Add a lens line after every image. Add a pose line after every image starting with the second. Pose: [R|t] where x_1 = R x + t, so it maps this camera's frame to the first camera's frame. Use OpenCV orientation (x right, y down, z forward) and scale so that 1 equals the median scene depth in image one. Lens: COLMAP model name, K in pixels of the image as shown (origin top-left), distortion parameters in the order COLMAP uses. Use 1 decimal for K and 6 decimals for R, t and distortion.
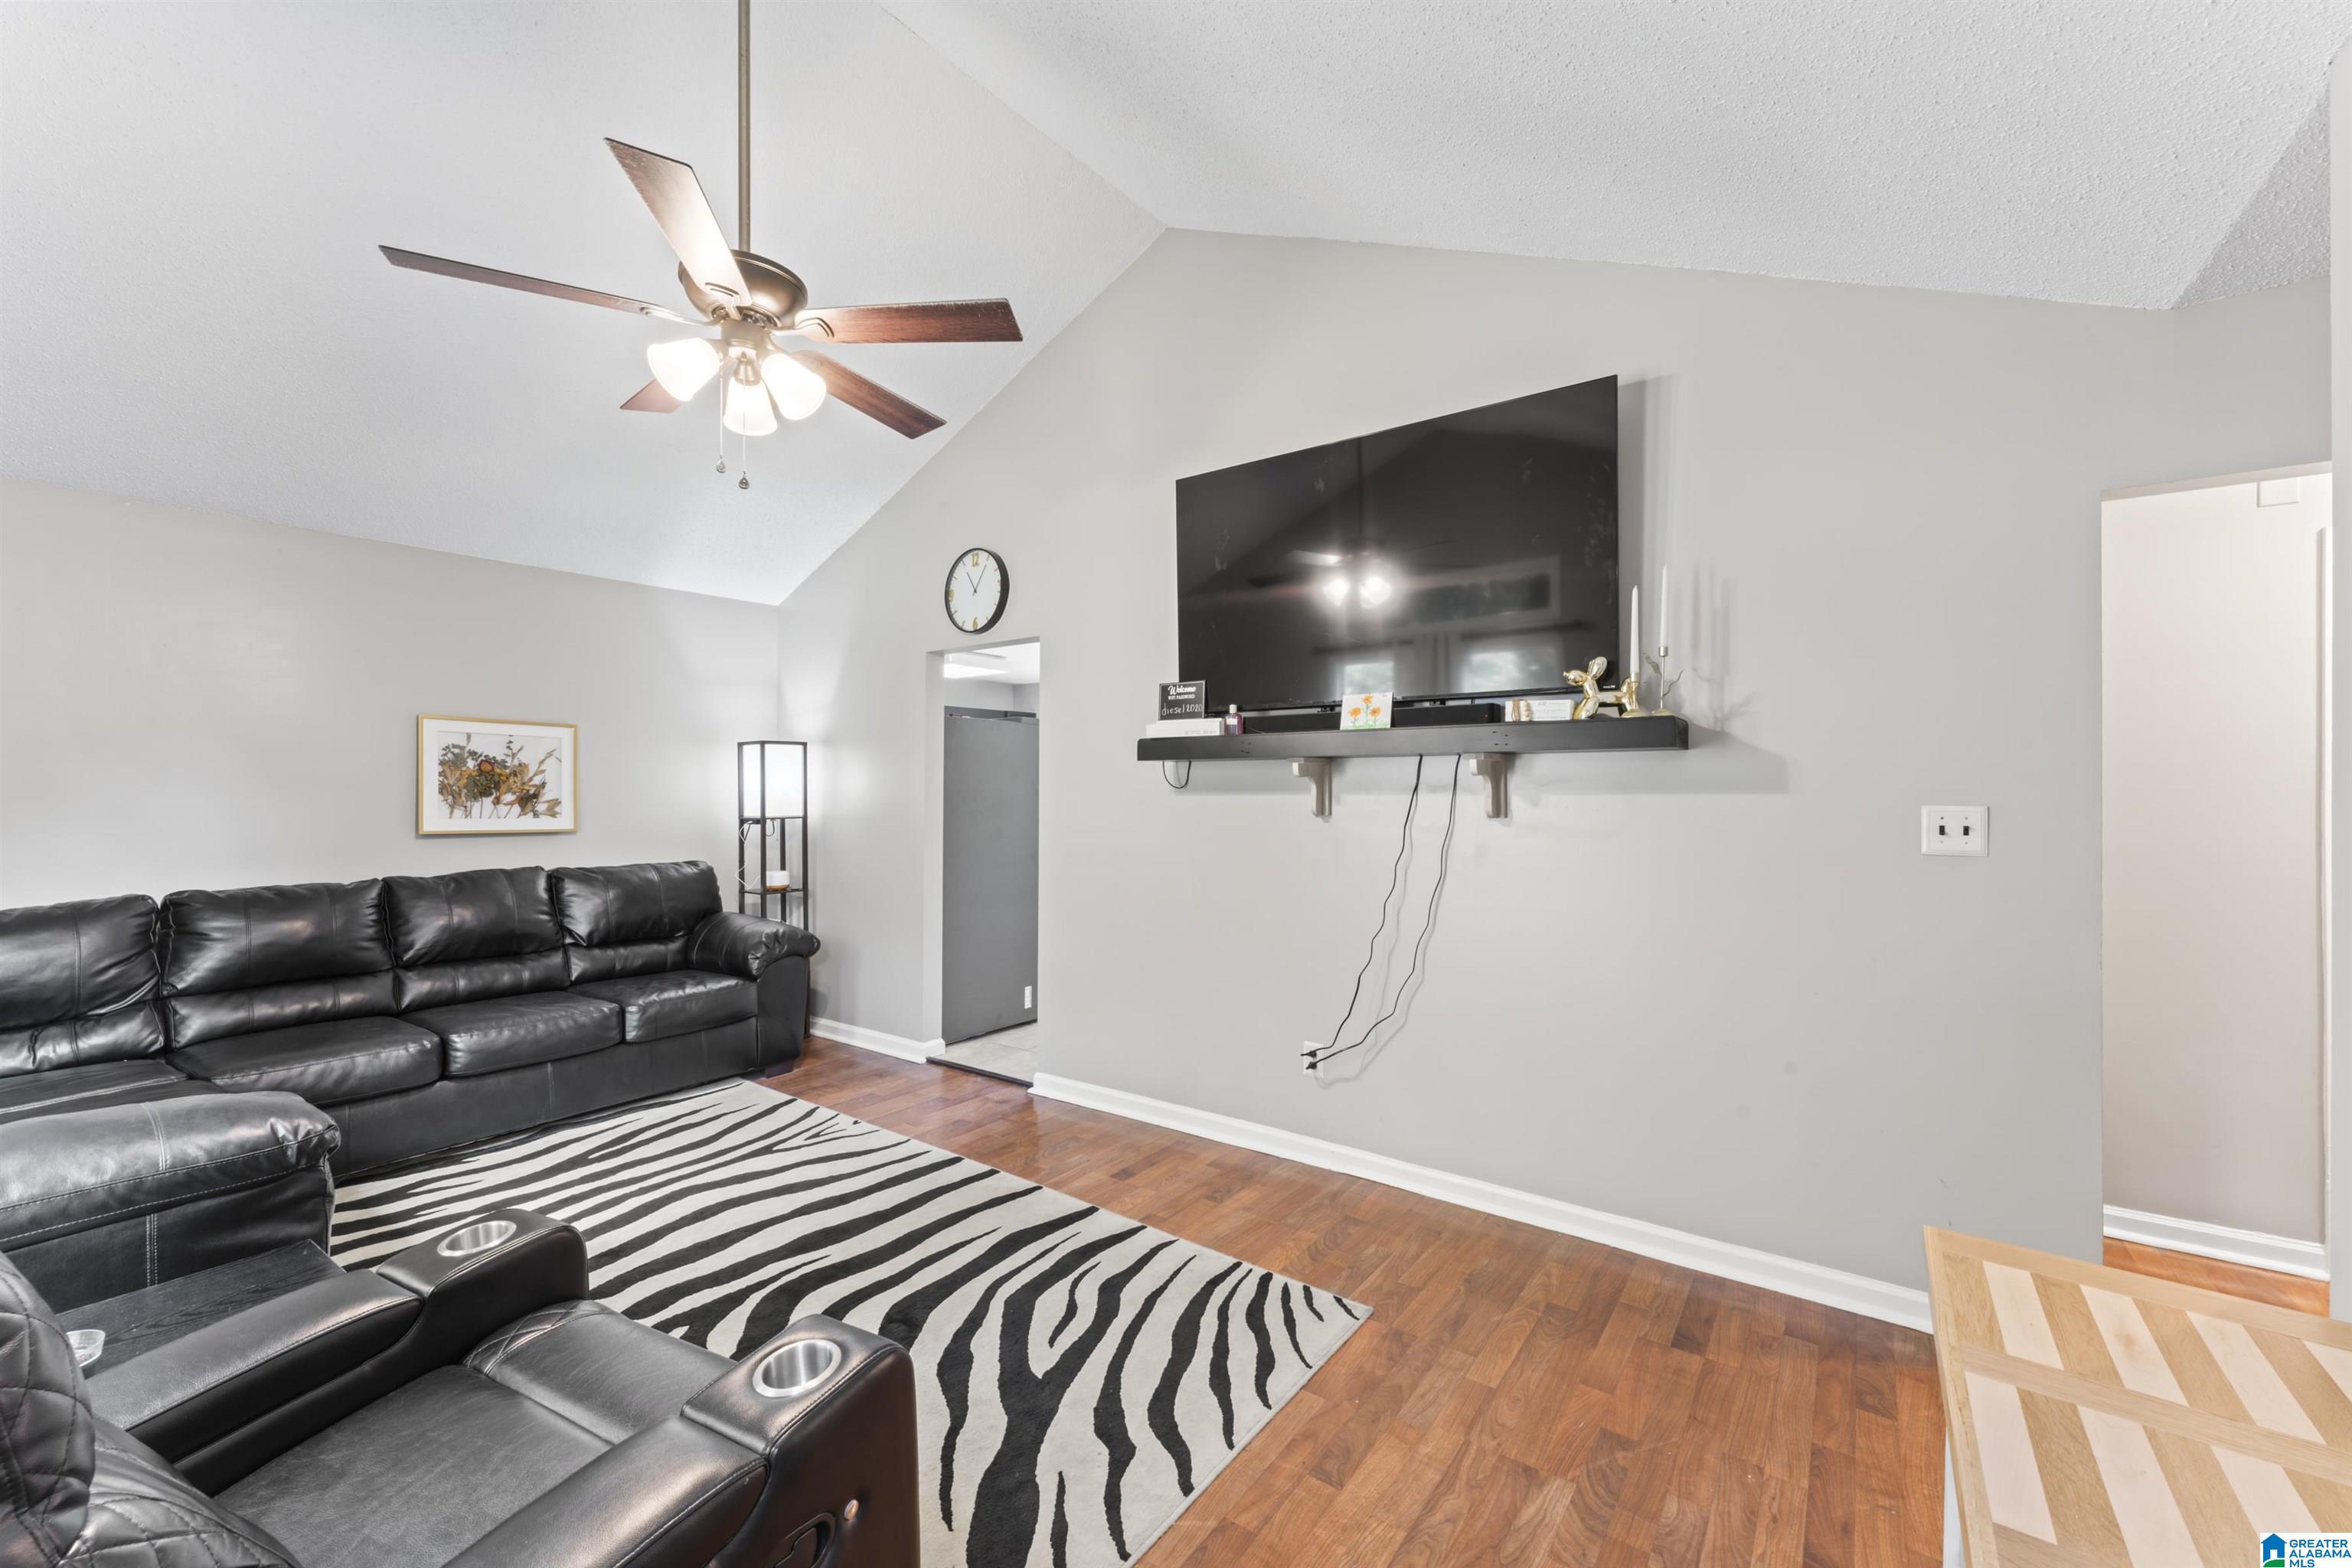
lens RADIAL K [[943.8, 0, 1164.5], [0, 943.8, 794.8], [0, 0, 1]] dist [0.000022, 0.000142]
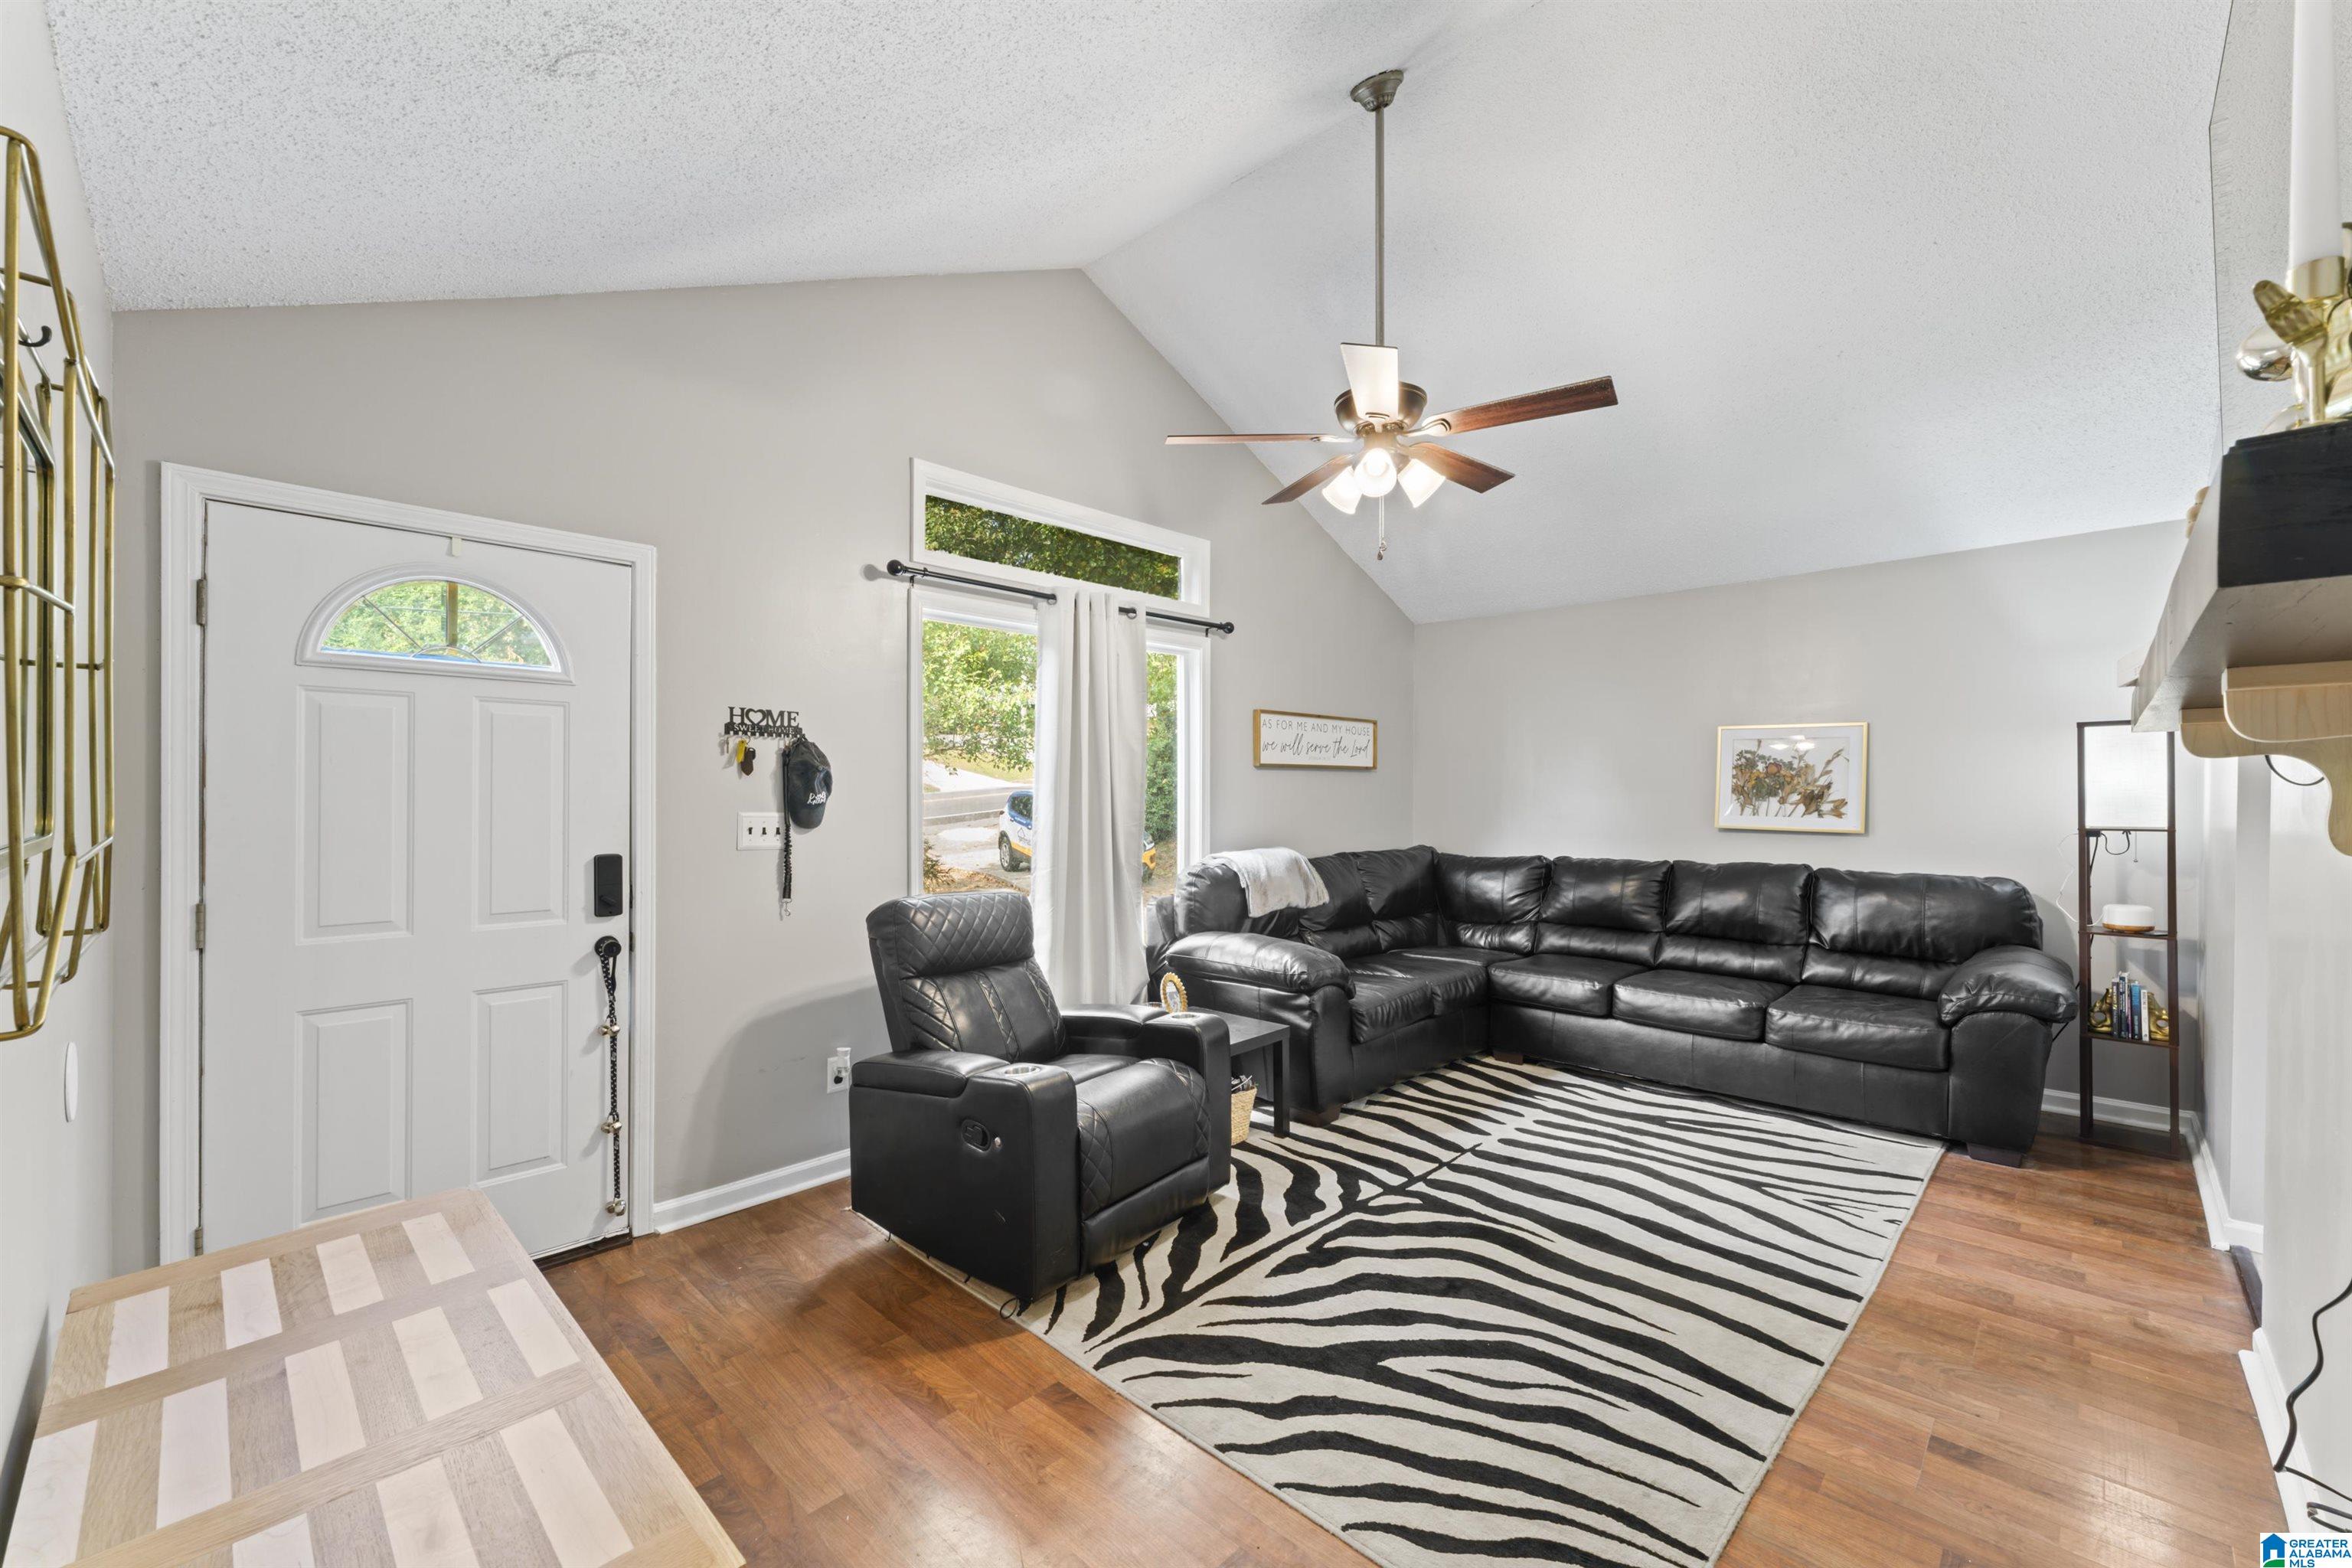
lens RADIAL K [[943.8, 0, 1164.5], [0, 943.8, 794.8], [0, 0, 1]] dist [0.000022, 0.000142]
pose [[-0.145604, 0.002816, -0.989339, 0.691562], [-0.003849, 0.999987, 0.003413, -0.001759], [0.989335, 0.004305, -0.145592, 0.694049]]
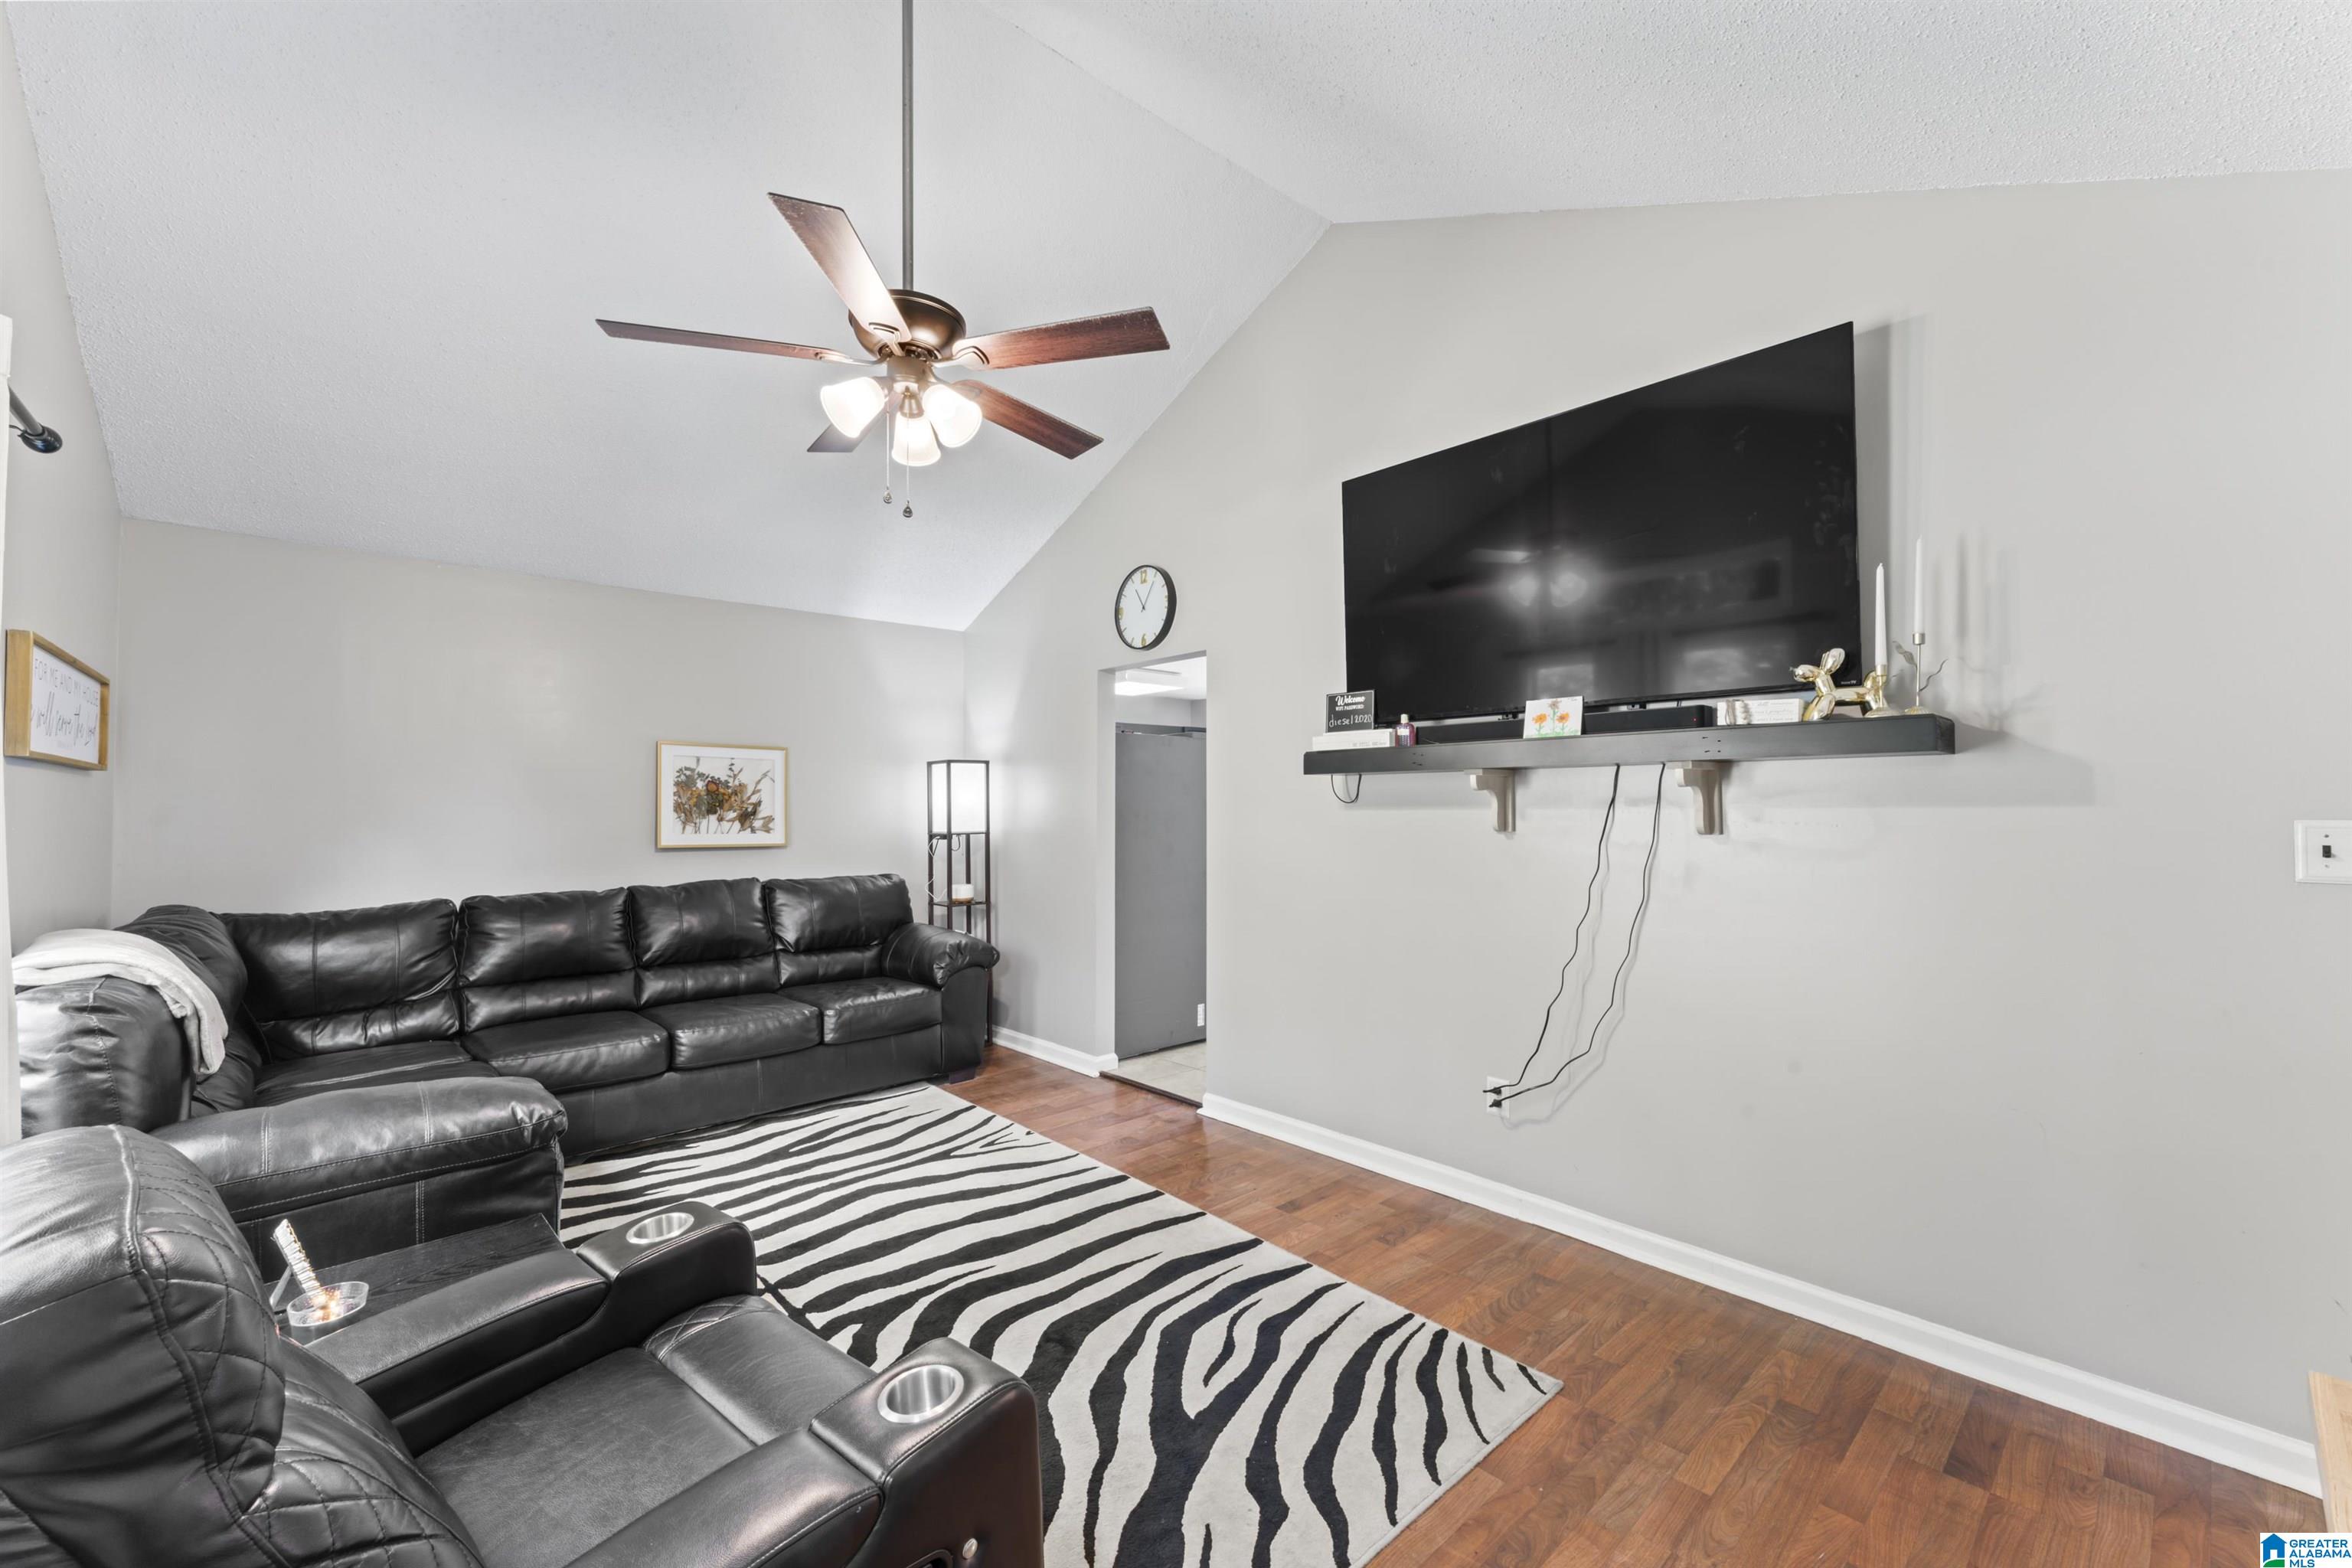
lens RADIAL K [[943.8, 0, 1164.5], [0, 943.8, 794.8], [0, 0, 1]] dist [0.000022, 0.000142]
pose [[0.980327, -0.007274, -0.197246, 0.026578], [0.004089, 0.999855, -0.016552, -0.000407], [0.197337, 0.015419, 0.980214, 0.033217]]
